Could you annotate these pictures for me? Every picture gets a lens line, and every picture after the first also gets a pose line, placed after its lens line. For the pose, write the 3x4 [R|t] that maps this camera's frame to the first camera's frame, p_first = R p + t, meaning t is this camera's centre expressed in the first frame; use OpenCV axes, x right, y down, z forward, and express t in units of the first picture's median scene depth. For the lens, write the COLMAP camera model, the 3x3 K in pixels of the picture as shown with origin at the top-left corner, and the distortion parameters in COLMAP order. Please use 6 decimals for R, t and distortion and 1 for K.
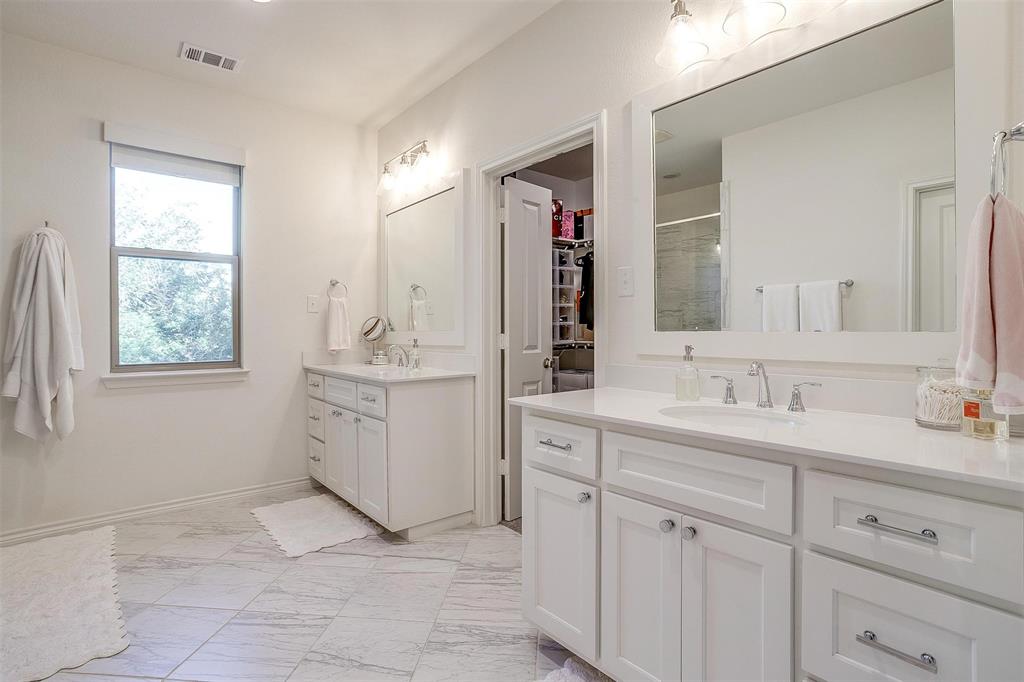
lens RADIAL K [[501.0, 0, 512.0], [0, 501.0, 341.0], [0, 0, 1]] dist [-0.036399, 0.000130]
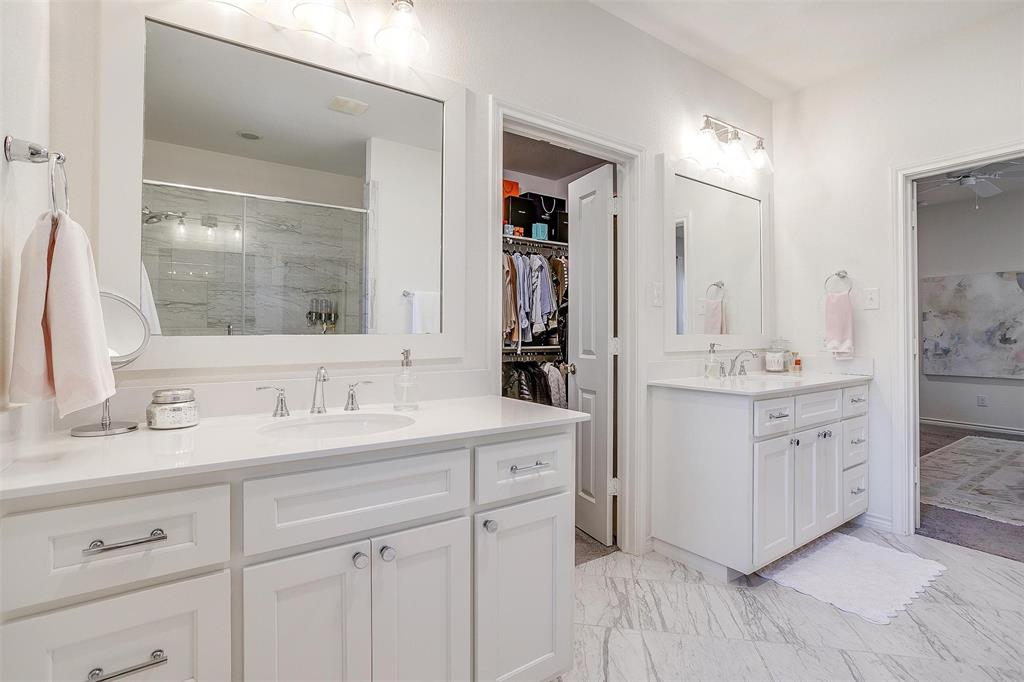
lens RADIAL K [[521.5, 0, 513.5], [0, 521.5, 330.7], [0, 0, 1]] dist [-0.034620, 0.000639]
pose [[0.056907, 0.006658, 0.998357, -0.674215], [0.020655, 0.999756, -0.007845, -0.015844], [-0.998166, 0.021068, 0.056756, 0.795632]]
